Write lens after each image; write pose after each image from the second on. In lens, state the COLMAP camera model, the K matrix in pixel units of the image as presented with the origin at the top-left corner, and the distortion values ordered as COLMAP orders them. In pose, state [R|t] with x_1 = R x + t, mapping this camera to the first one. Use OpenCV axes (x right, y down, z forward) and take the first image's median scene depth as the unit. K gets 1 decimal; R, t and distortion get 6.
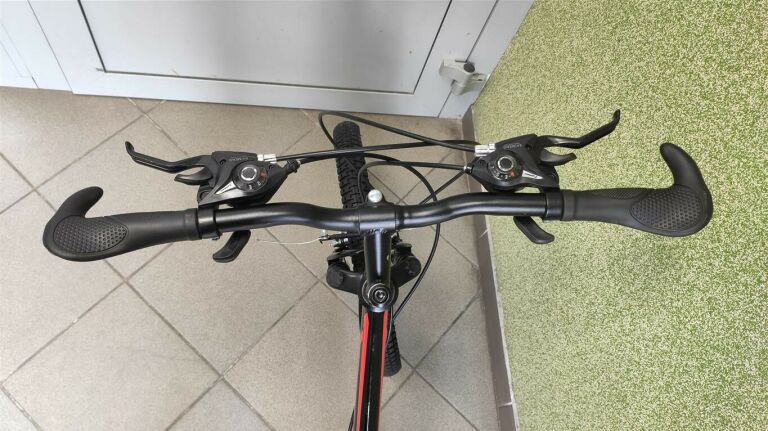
lens RADIAL K [[581.5, 0, 380.4], [0, 581.5, 216.3], [0, 0, 1]] dist [0.057612, -0.091619]
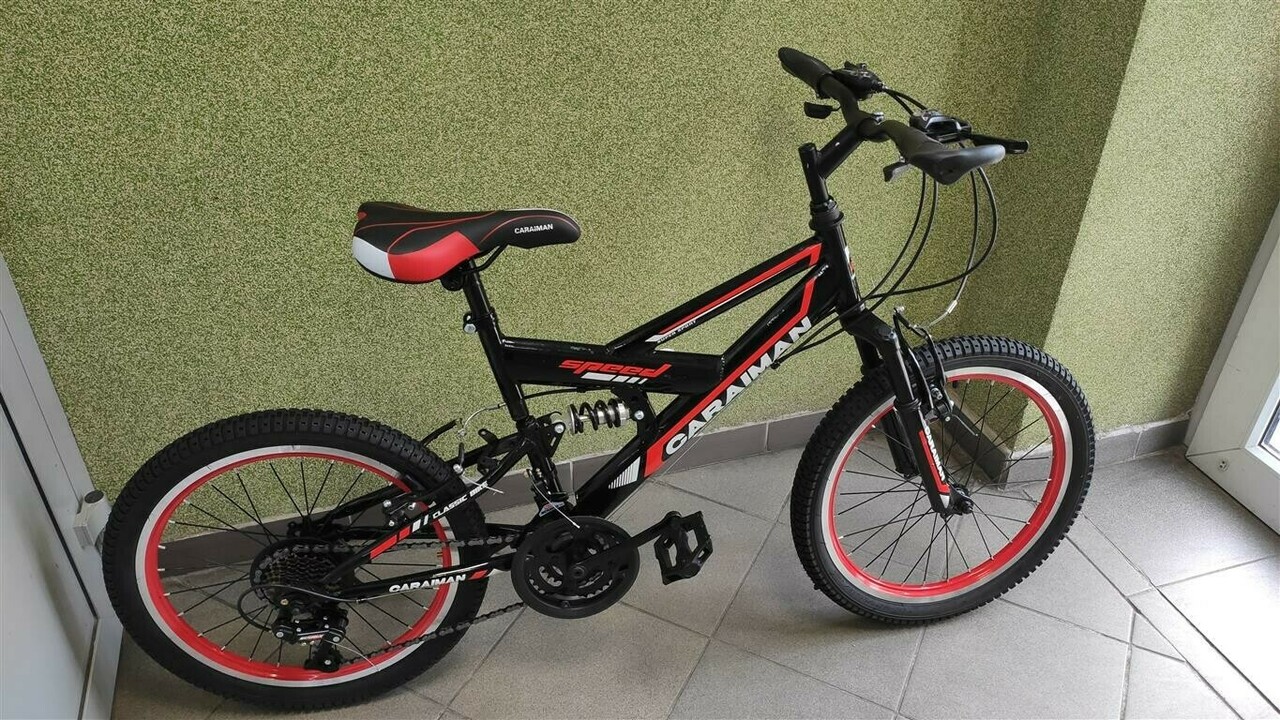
lens RADIAL K [[969.1, 0, 646.1], [0, 969.1, 360.5], [0, 0, 1]] dist [0.057612, -0.091619]
pose [[-0.251487, -0.688193, 0.680548, -1.124784], [0.860871, 0.162299, 0.482245, -0.500998], [-0.442329, 0.707142, 0.551629, 0.092463]]
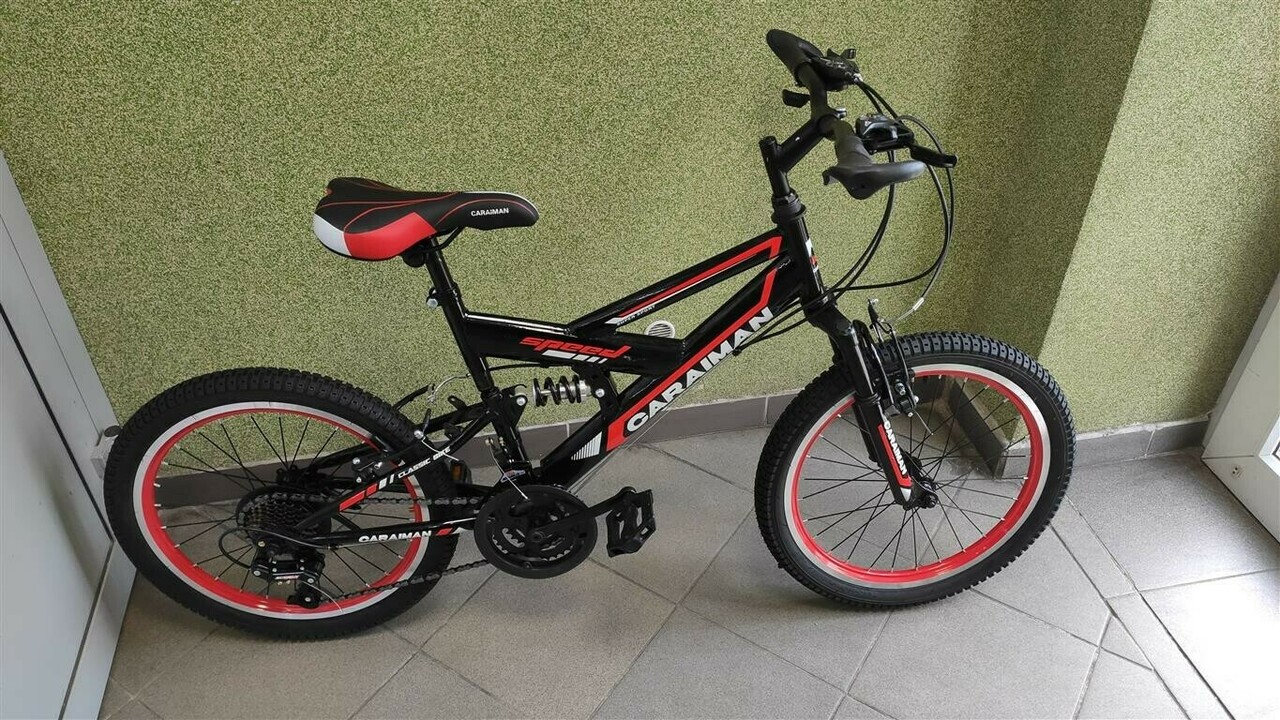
lens RADIAL K [[969.1, 0, 647.5], [0, 969.1, 360.2], [0, 0, 1]] dist [0.057612, -0.091619]
pose [[-0.142101, -0.743074, 0.653948, -1.148231], [0.895533, 0.184942, 0.404744, -0.314793], [-0.421697, 0.643146, 0.639167, -0.098328]]
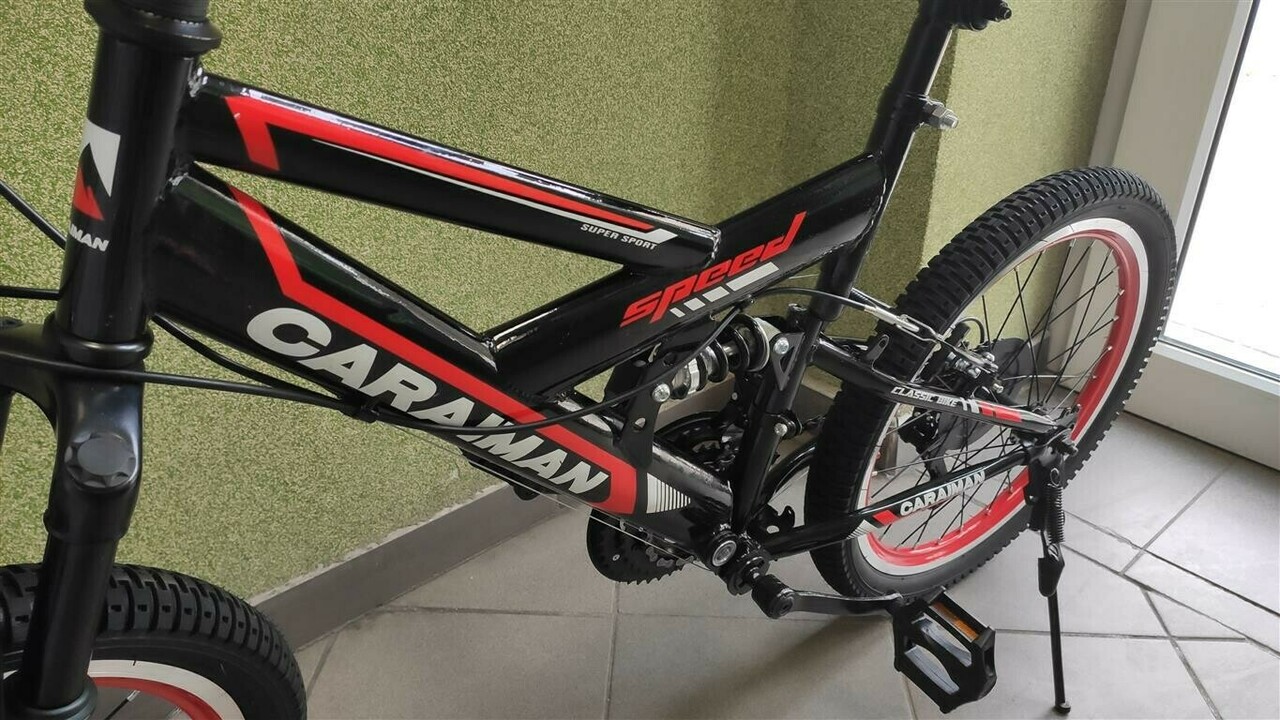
lens RADIAL K [[969.1, 0, 645.7], [0, 969.1, 359.7], [0, 0, 1]] dist [0.057612, -0.091619]
pose [[-0.621058, -0.527183, 0.579970, -0.513653], [0.657329, 0.052656, 0.751761, -0.079295], [-0.426854, 0.848119, 0.313831, 0.761411]]
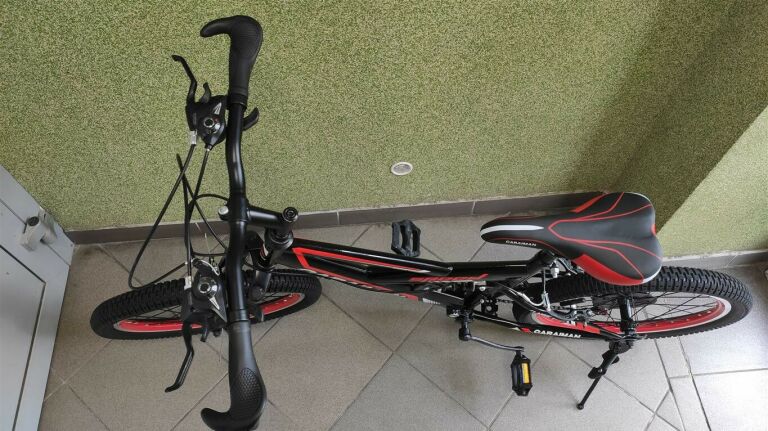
lens RADIAL K [[581.5, 0, 387.6], [0, 581.5, 220.5], [0, 0, 1]] dist [0.057612, -0.091619]
pose [[-0.030992, -0.945086, 0.325348, -0.383026], [0.910470, 0.107613, 0.399329, -0.176178], [-0.412412, 0.308596, 0.857138, -0.301007]]
